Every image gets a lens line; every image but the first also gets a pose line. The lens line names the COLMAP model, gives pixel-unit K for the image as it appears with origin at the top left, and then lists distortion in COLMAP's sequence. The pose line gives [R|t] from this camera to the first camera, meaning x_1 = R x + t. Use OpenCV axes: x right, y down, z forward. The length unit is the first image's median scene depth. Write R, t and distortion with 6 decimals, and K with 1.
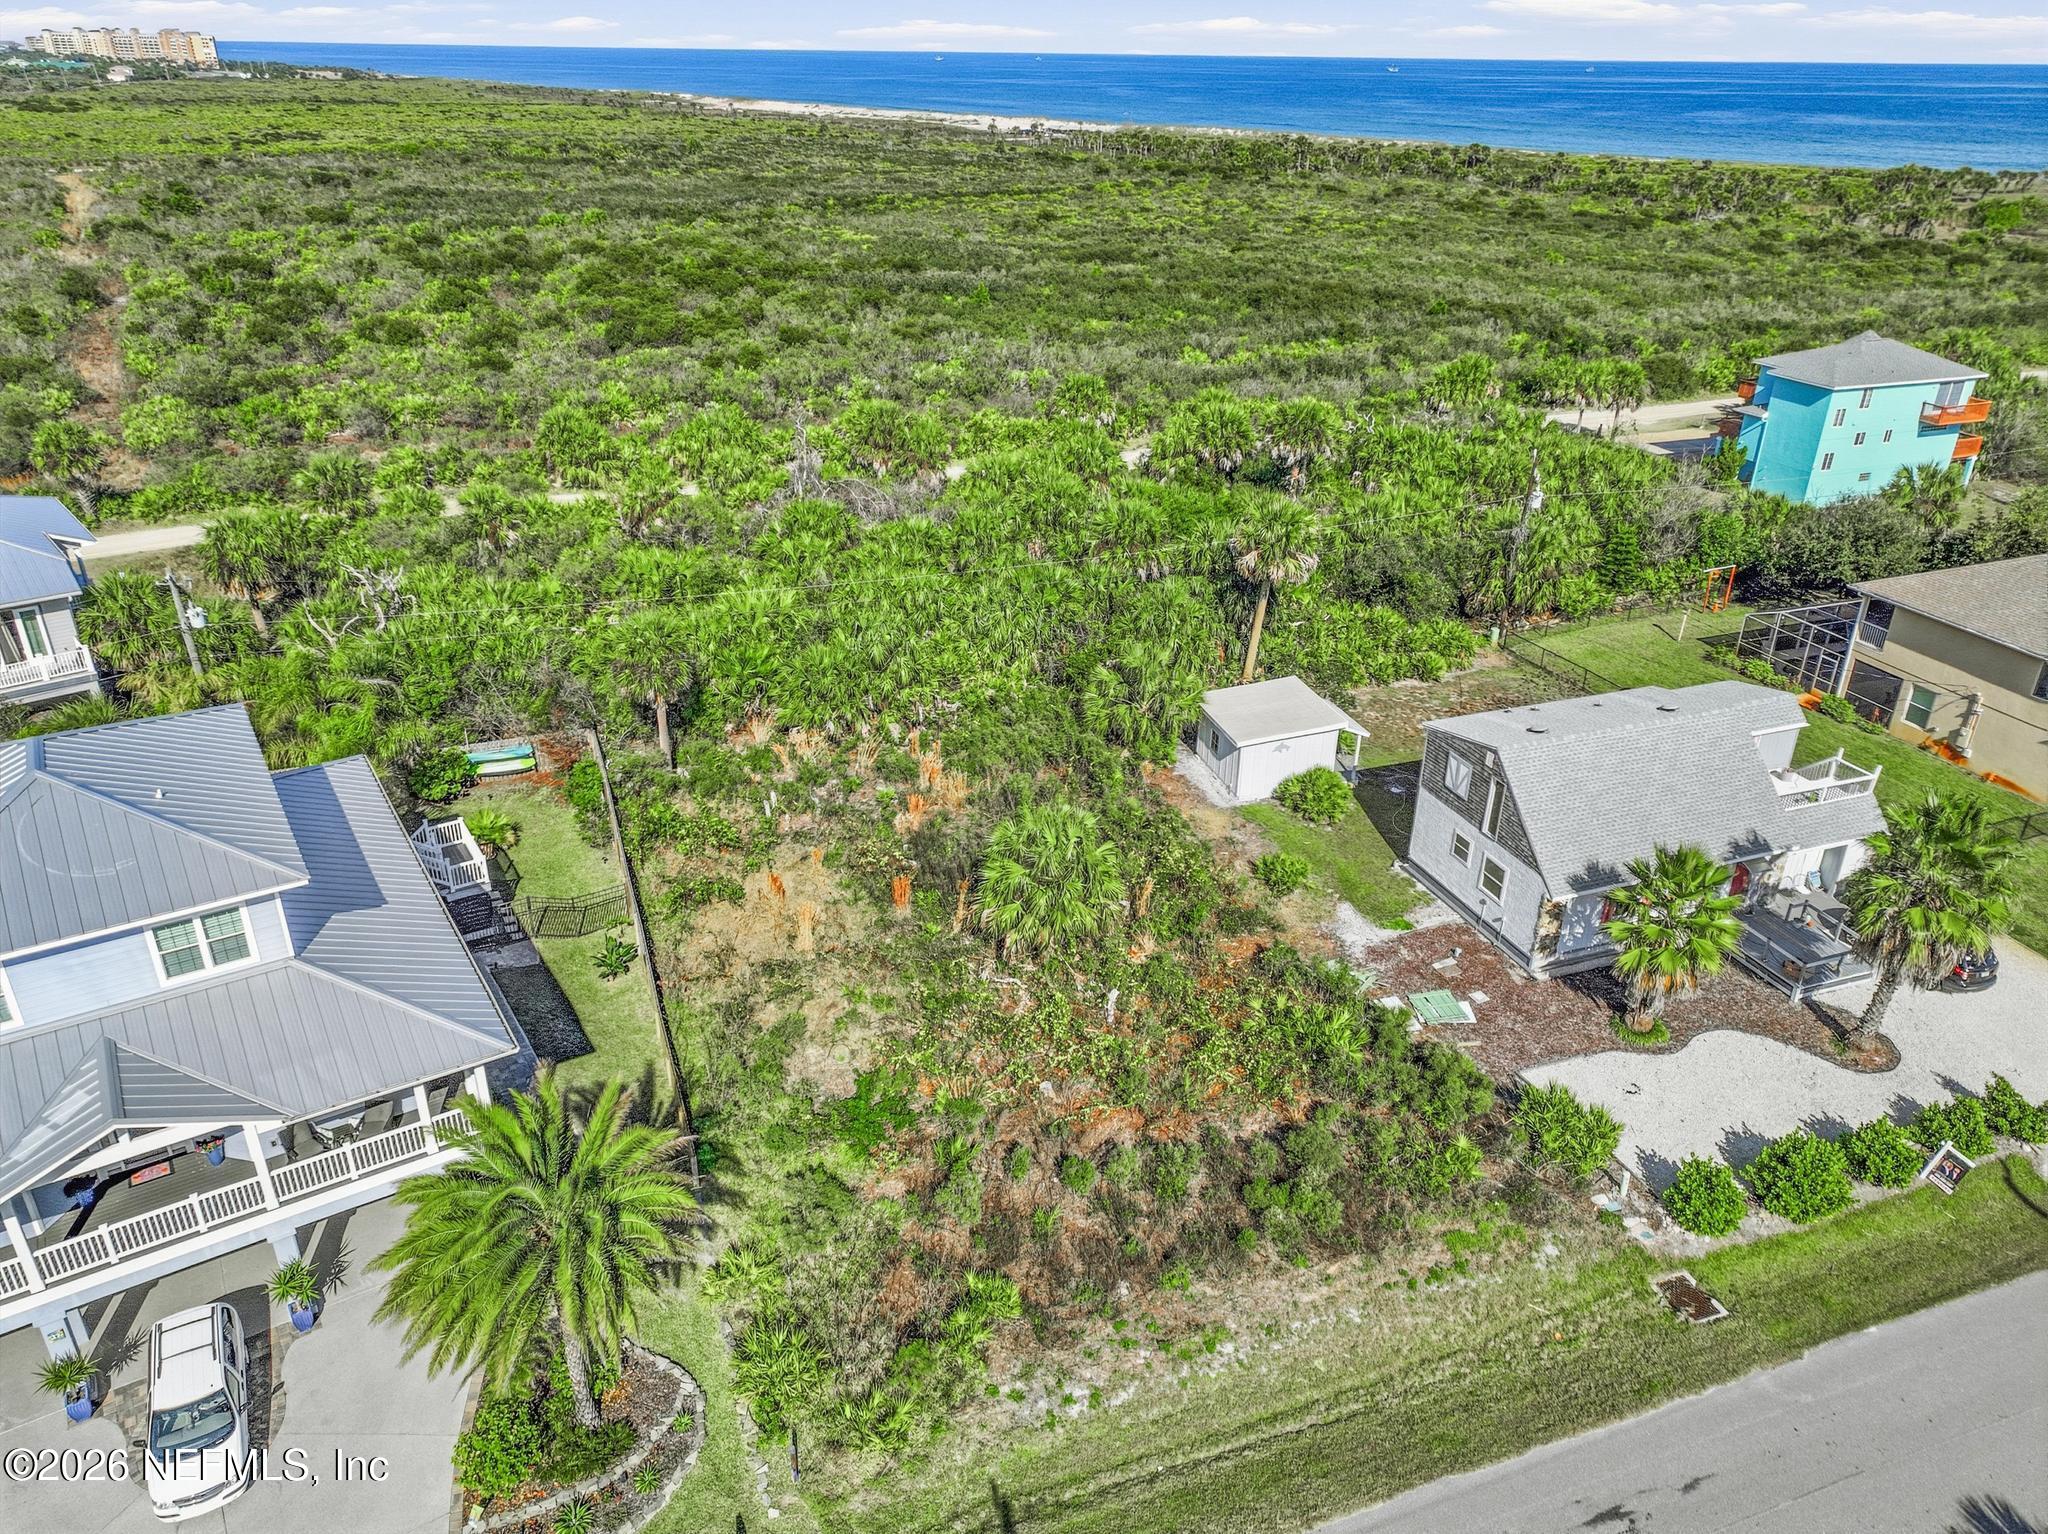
lens RADIAL K [[1440.4, 0, 1024.0], [0, 1440.4, 767.0], [0, 0, 1]] dist [-0.002406, 0.020047]
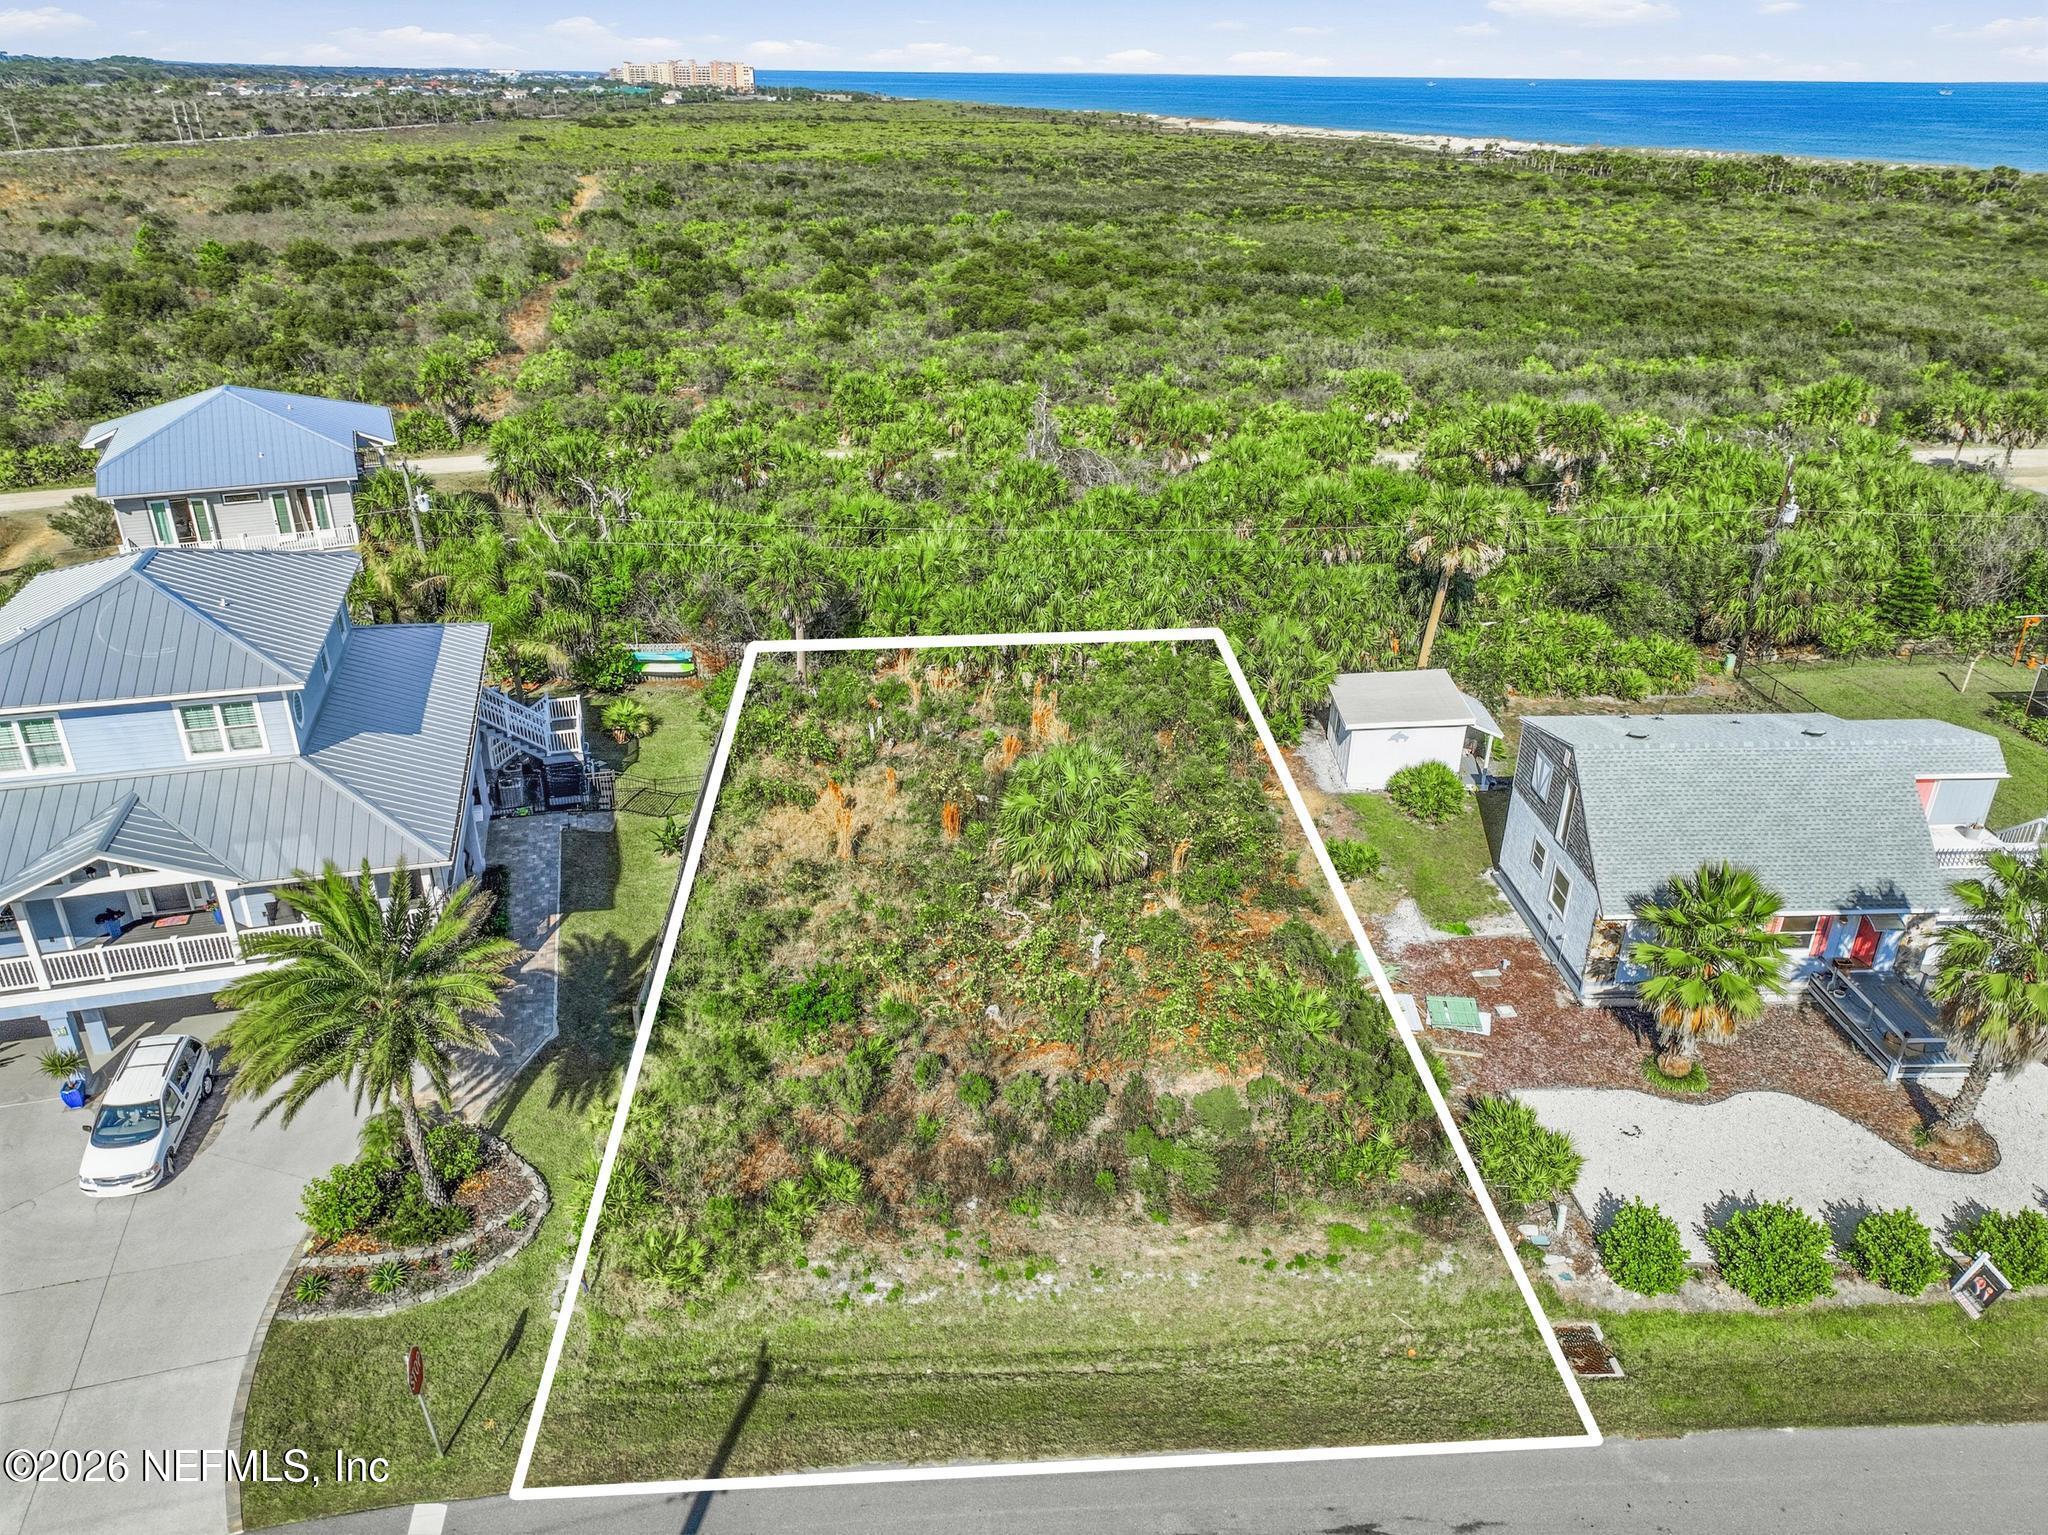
lens RADIAL K [[1440.4, 0, 1024.0], [0, 1440.4, 767.5], [0, 0, 1]] dist [-0.002406, 0.020047]
pose [[0.954703, 0.128039, -0.268606, 0.169306], [-0.131884, 0.991258, 0.003758, 0.029582], [0.266739, 0.031837, 0.963243, 0.024725]]
